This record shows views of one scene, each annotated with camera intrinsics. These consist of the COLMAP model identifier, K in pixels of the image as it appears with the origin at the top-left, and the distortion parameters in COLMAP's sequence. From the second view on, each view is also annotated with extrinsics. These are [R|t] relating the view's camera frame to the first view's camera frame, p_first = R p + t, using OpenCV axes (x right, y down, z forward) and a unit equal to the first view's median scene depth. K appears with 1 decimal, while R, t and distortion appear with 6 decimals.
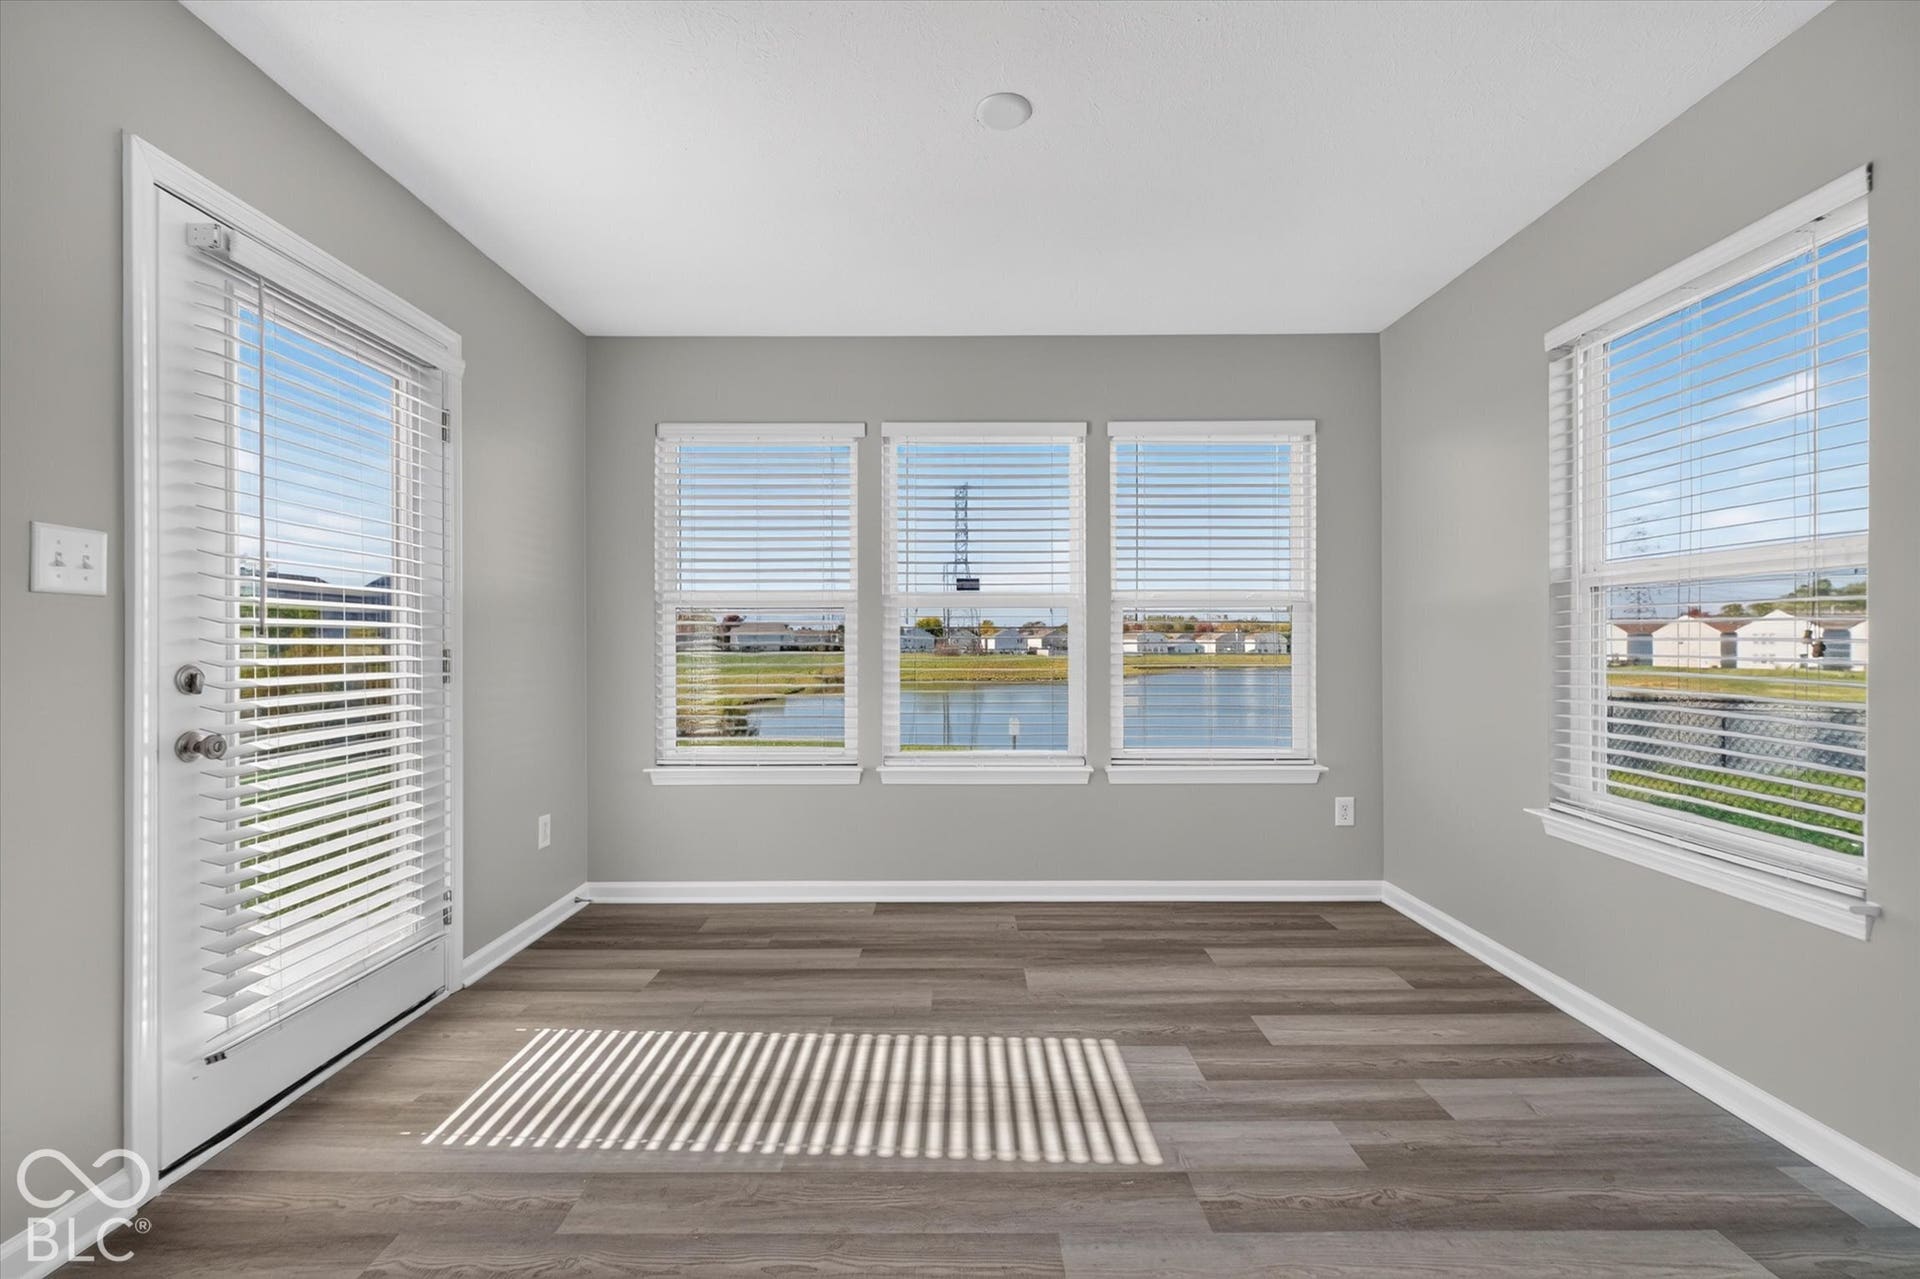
lens RADIAL K [[811.8, 0, 959.8], [0, 811.8, 648.2], [0, 0, 1]] dist [0.004083, -0.001630]
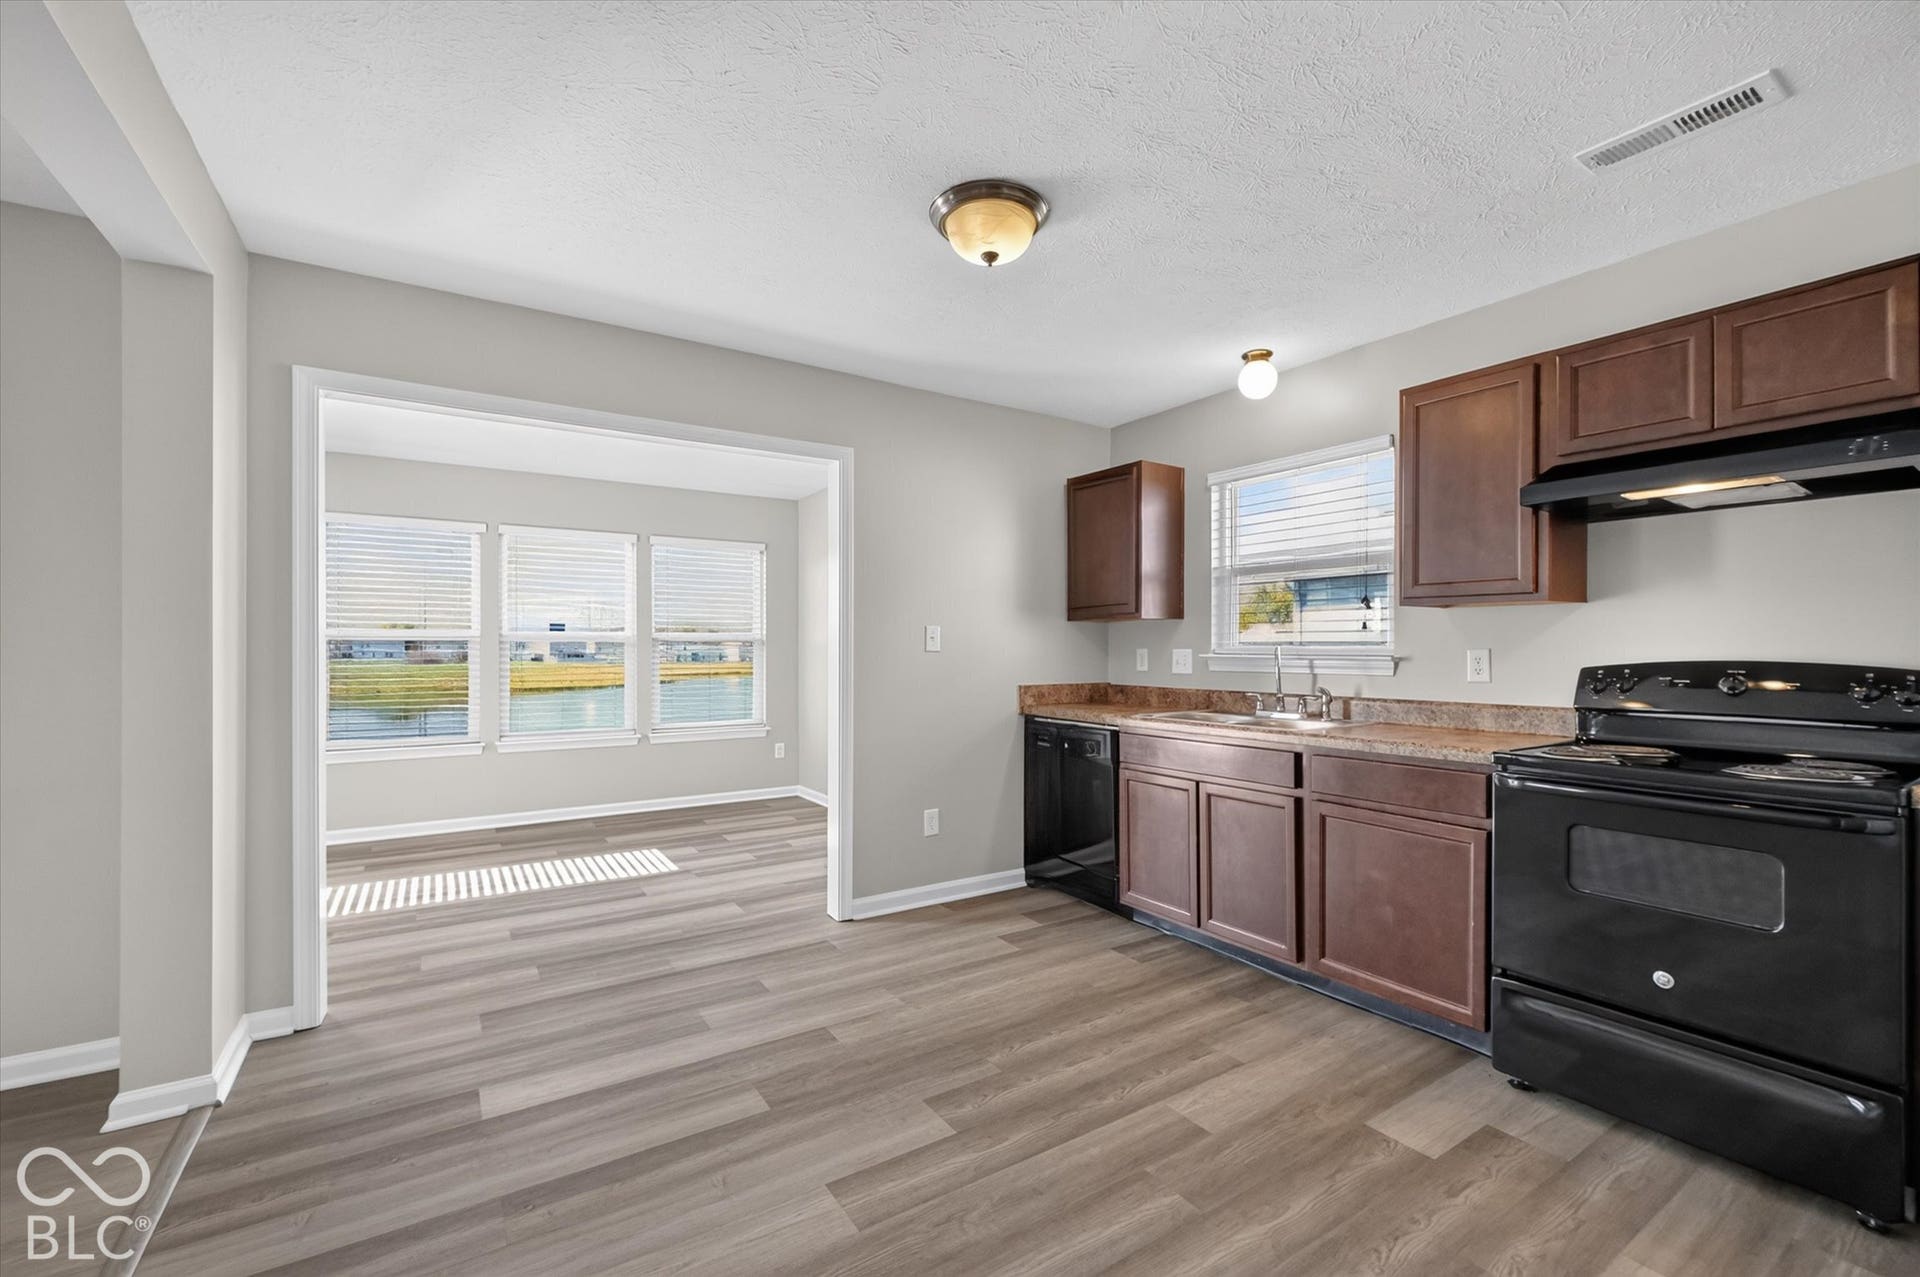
lens RADIAL K [[811.8, 0, 965.3], [0, 811.8, 643.1], [0, 0, 1]] dist [0.004083, -0.001630]
pose [[0.837388, 0.006552, 0.546570, -0.264951], [0.000693, 0.999915, -0.013048, -0.033389], [-0.546609, 0.011305, 0.837312, -1.091307]]
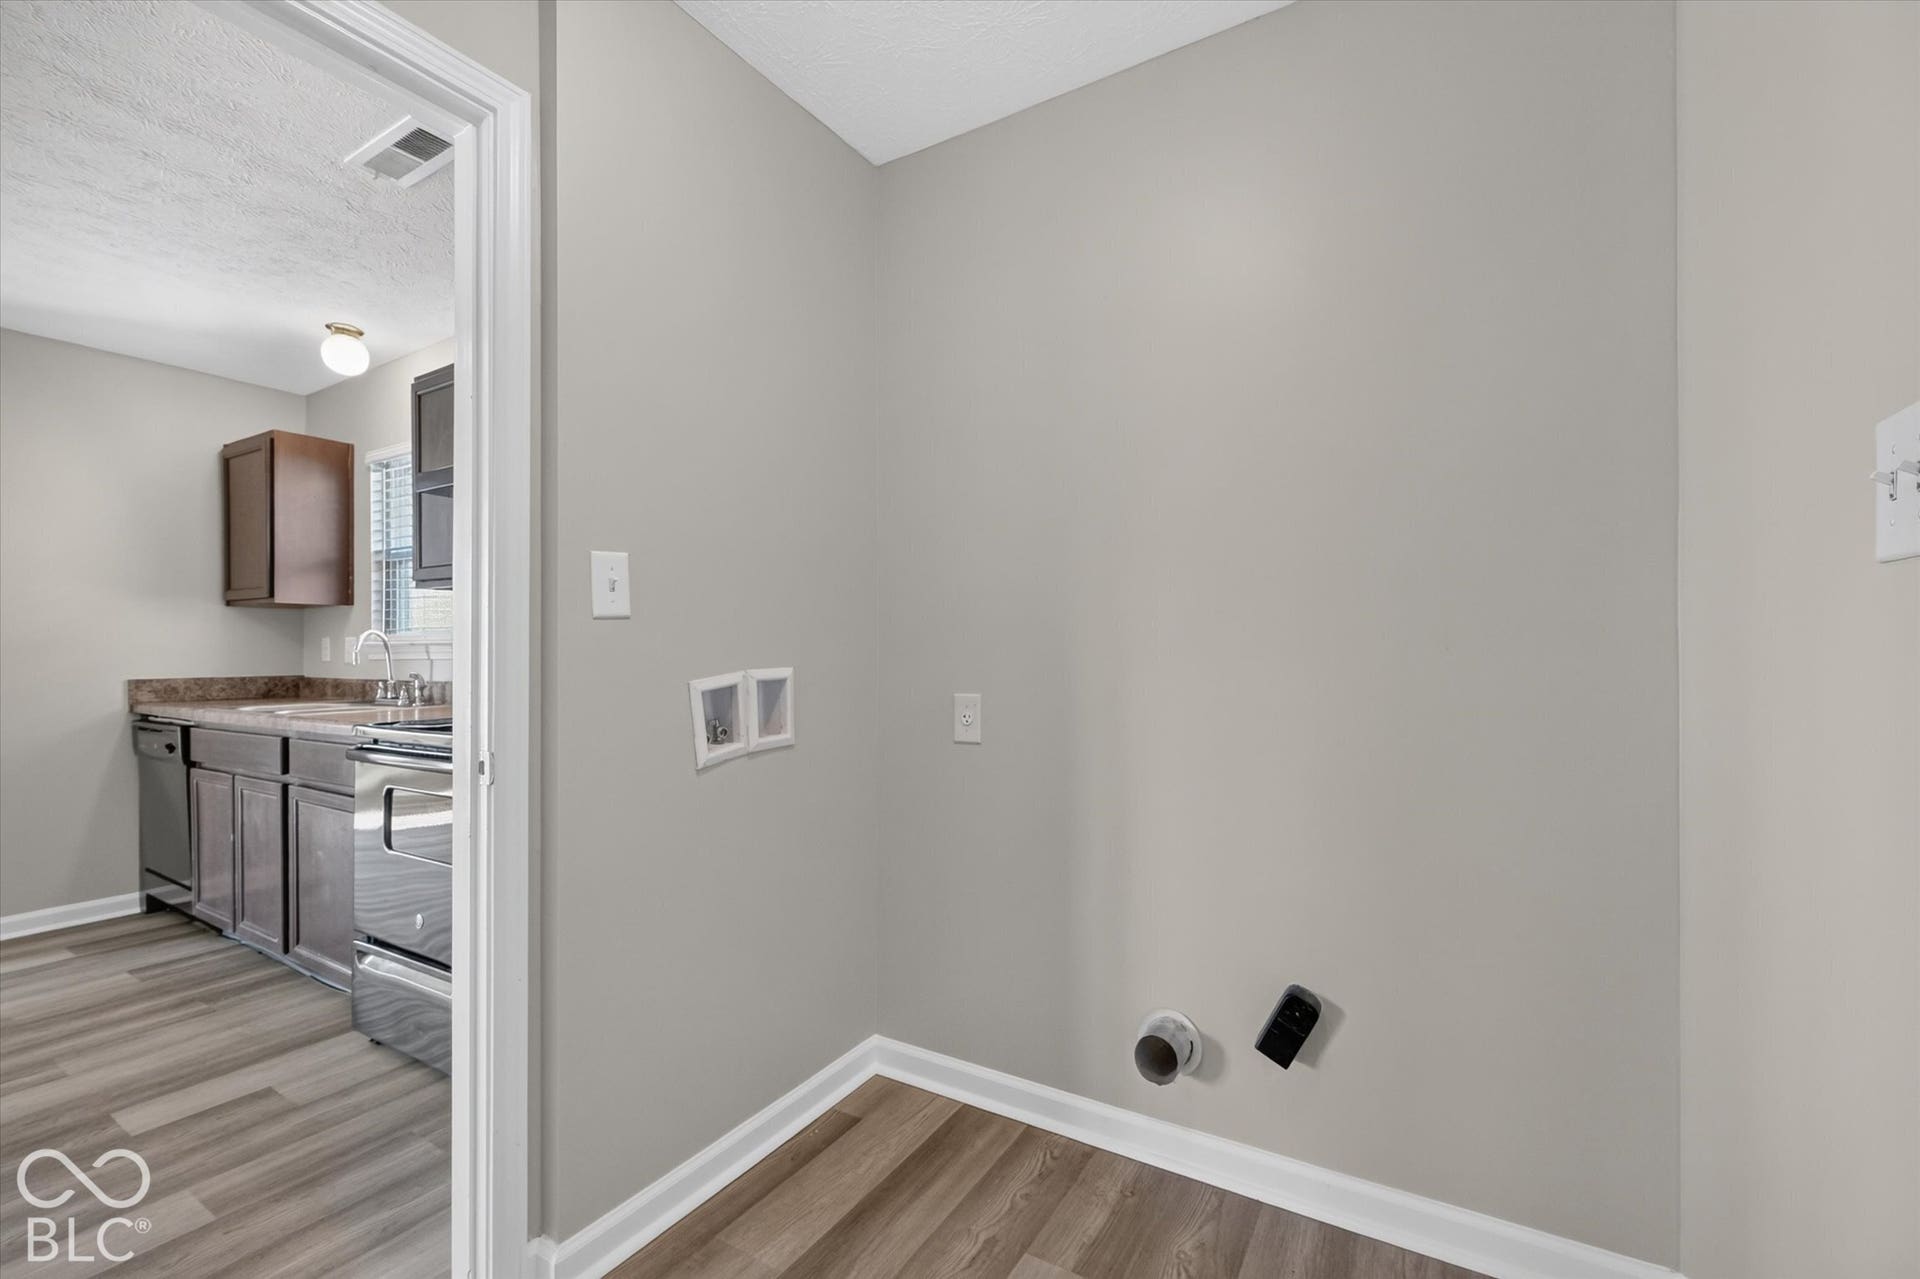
lens RADIAL K [[811.8, 0, 958.1], [0, 811.8, 650.9], [0, 0, 1]] dist [0.004083, -0.001630]
pose [[0.531836, -0.001397, 0.846846, 0.272218], [0.009479, 0.999946, -0.004303, -0.000314], [-0.846794, 0.010316, 0.531821, -1.720125]]
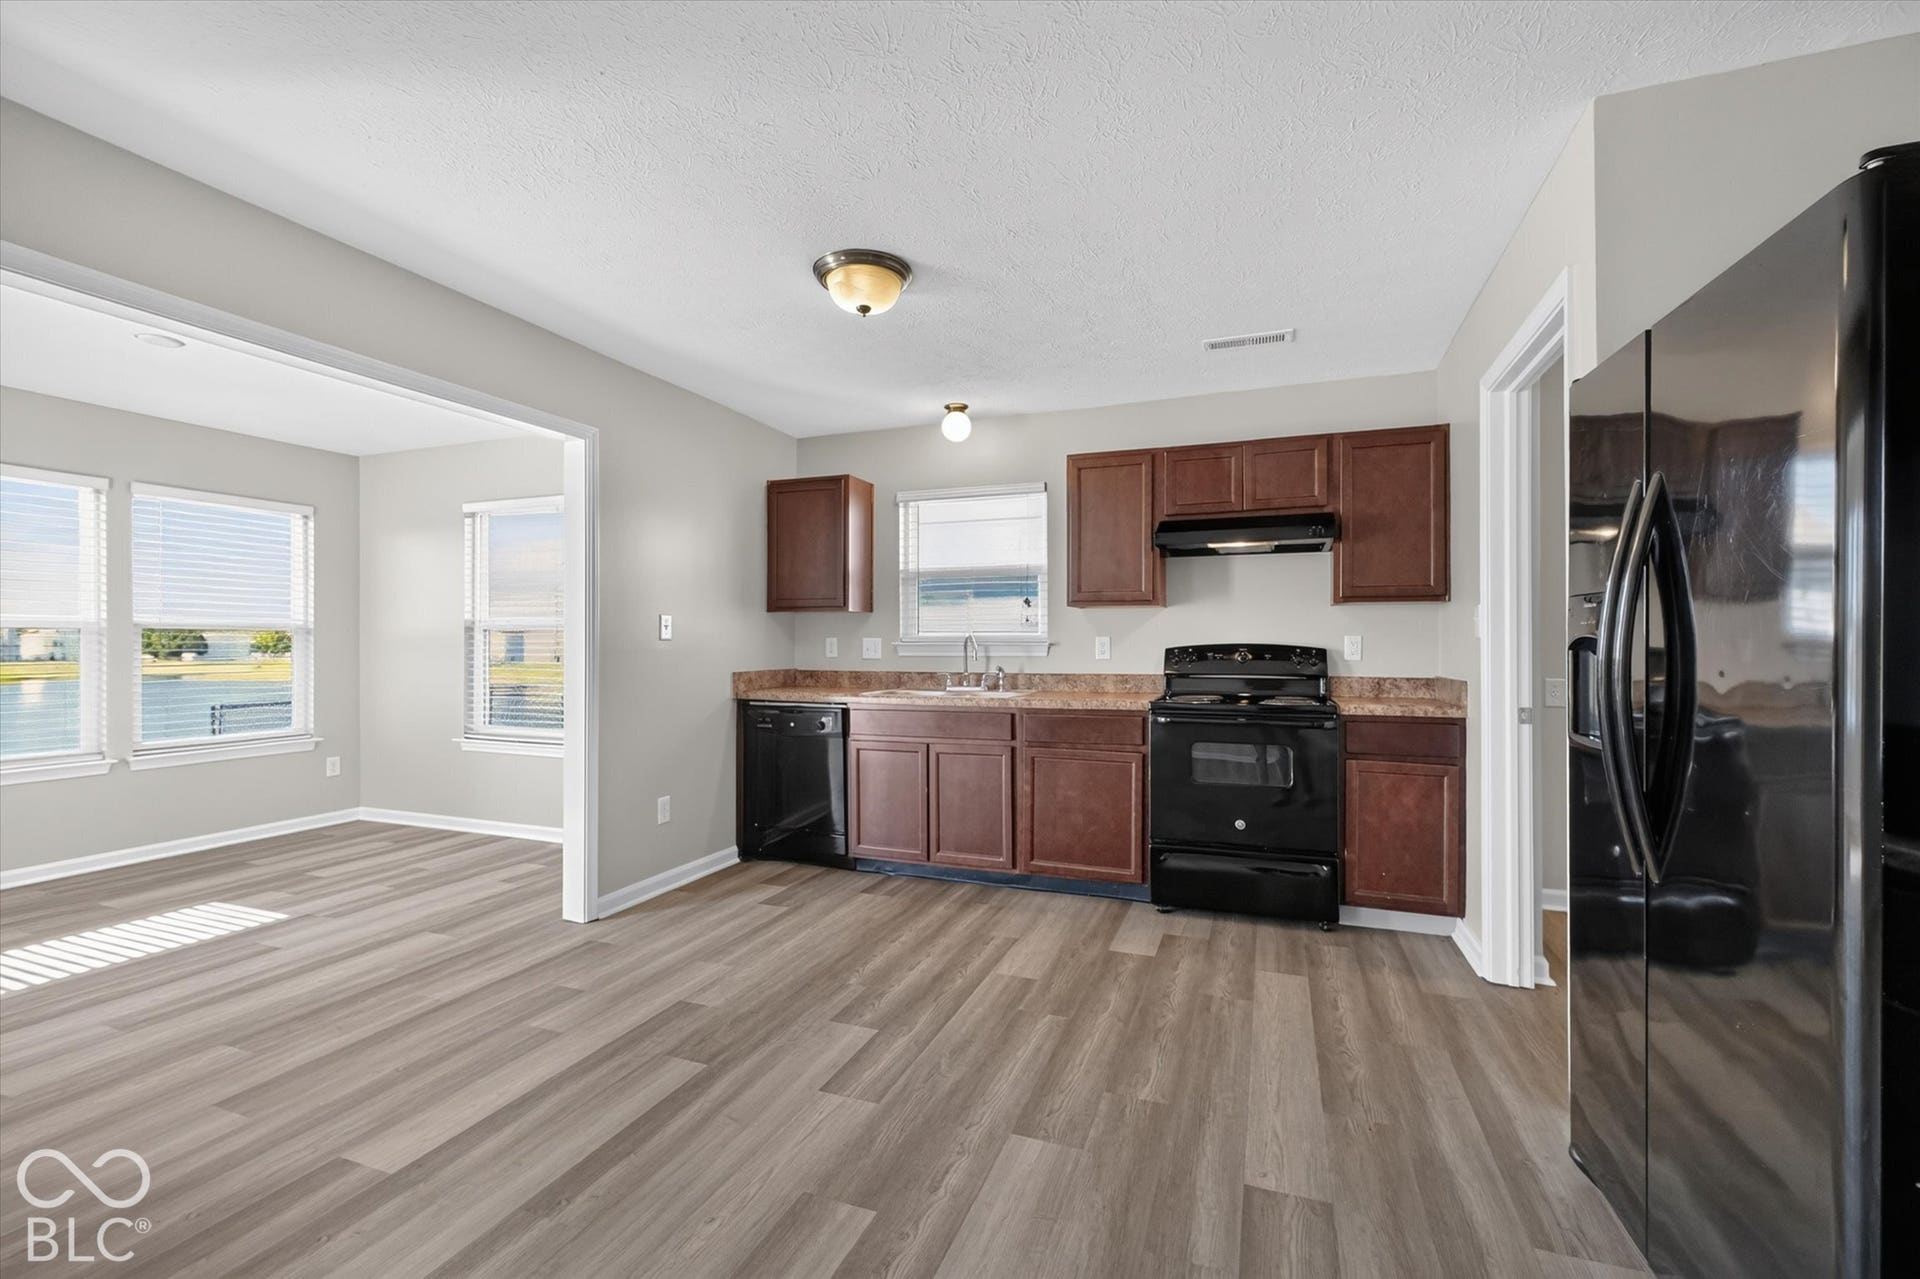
lens RADIAL K [[811.8, 0, 966.8], [0, 811.8, 632.8], [0, 0, 1]] dist [0.004083, -0.001630]
pose [[0.358867, 0.011030, 0.933323, -0.698900], [0.006550, 0.999876, -0.014335, -0.026246], [-0.933366, 0.011258, 0.358750, -0.873888]]
